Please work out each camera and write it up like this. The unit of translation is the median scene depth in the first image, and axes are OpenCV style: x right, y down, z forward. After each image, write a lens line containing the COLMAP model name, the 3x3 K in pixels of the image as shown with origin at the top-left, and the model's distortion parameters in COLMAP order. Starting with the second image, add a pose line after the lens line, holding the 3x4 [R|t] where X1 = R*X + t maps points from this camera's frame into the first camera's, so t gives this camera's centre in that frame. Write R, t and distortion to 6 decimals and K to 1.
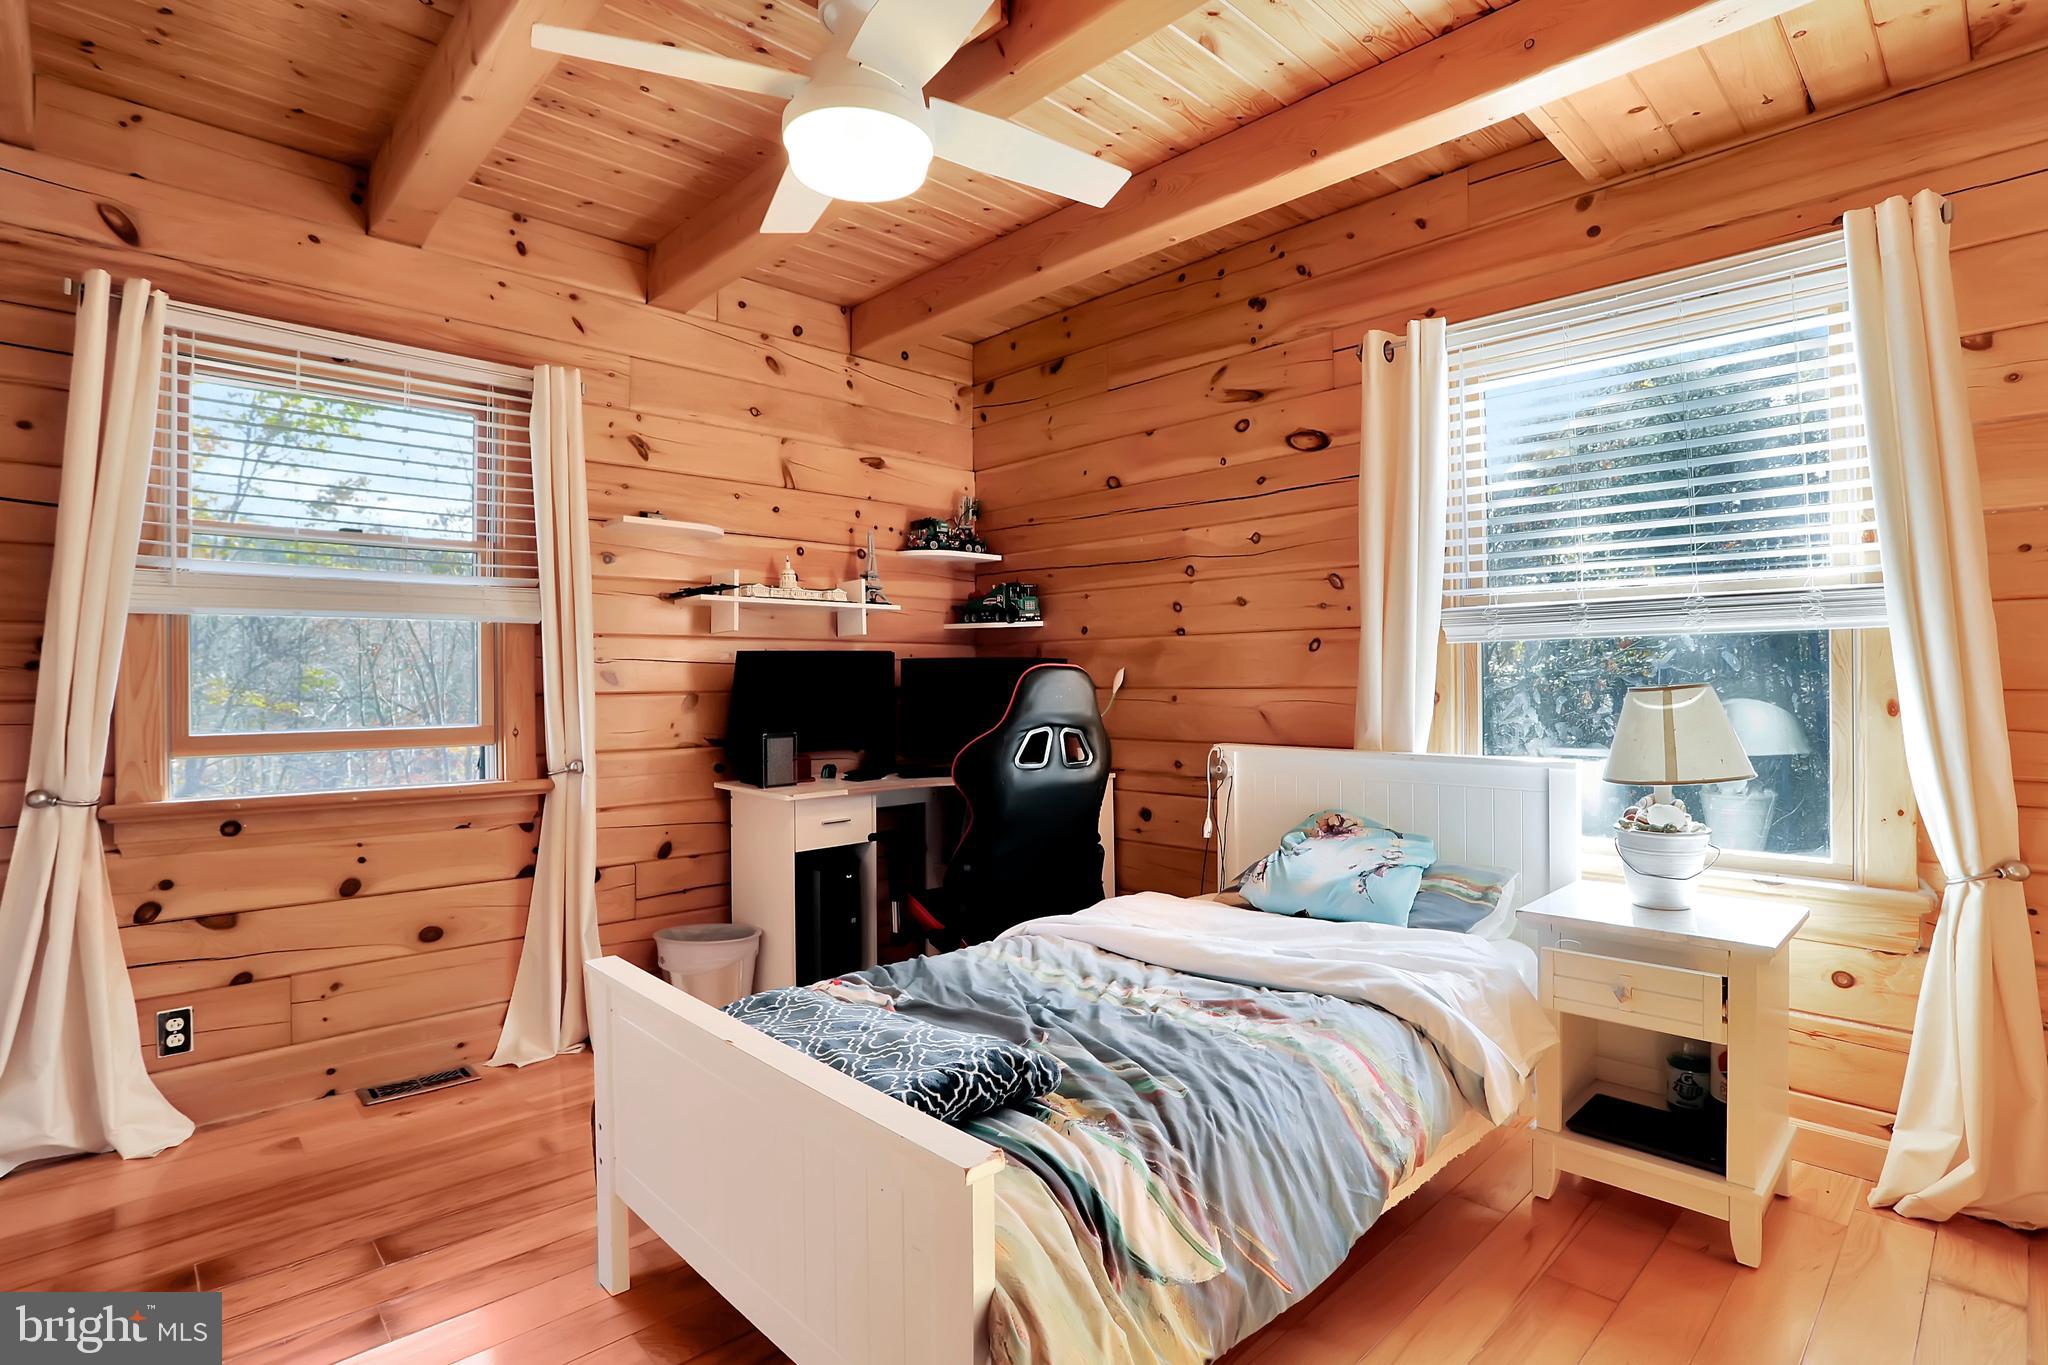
lens RADIAL K [[1008.3, 0, 1024.0], [0, 1008.3, 682.5], [0, 0, 1]] dist [-0.040012, 0.001383]
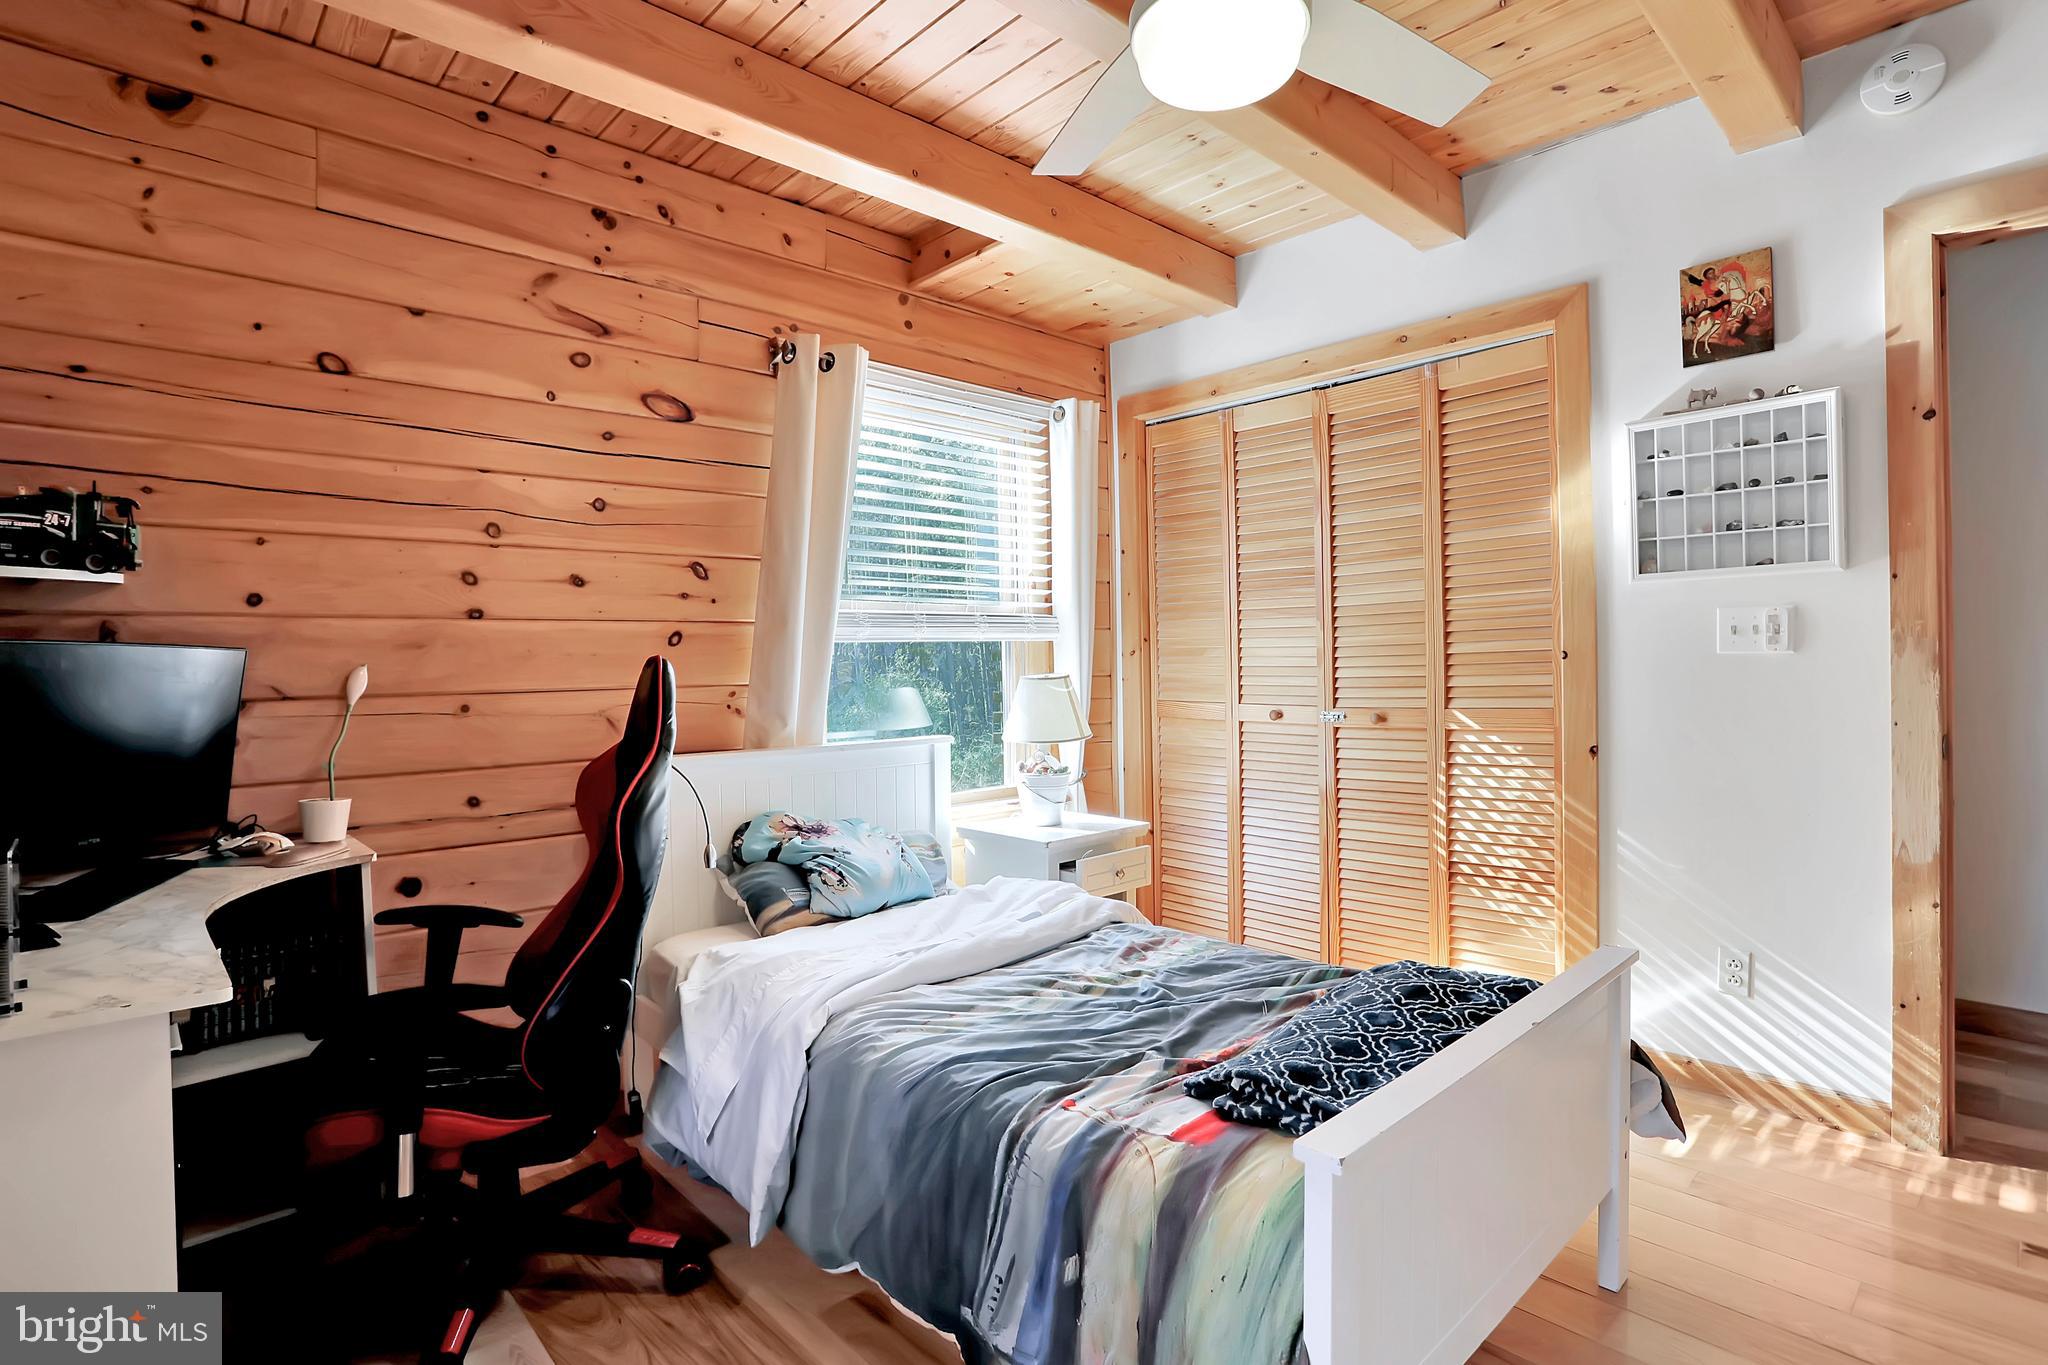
lens RADIAL K [[1008.3, 0, 1024.0], [0, 1008.3, 682.5], [0, 0, 1]] dist [-0.040012, 0.001383]
pose [[0.027703, -0.017349, 0.999466, -0.597292], [0.014726, 0.999748, 0.016946, -0.009276], [-0.999508, 0.014248, 0.027952, 0.668258]]
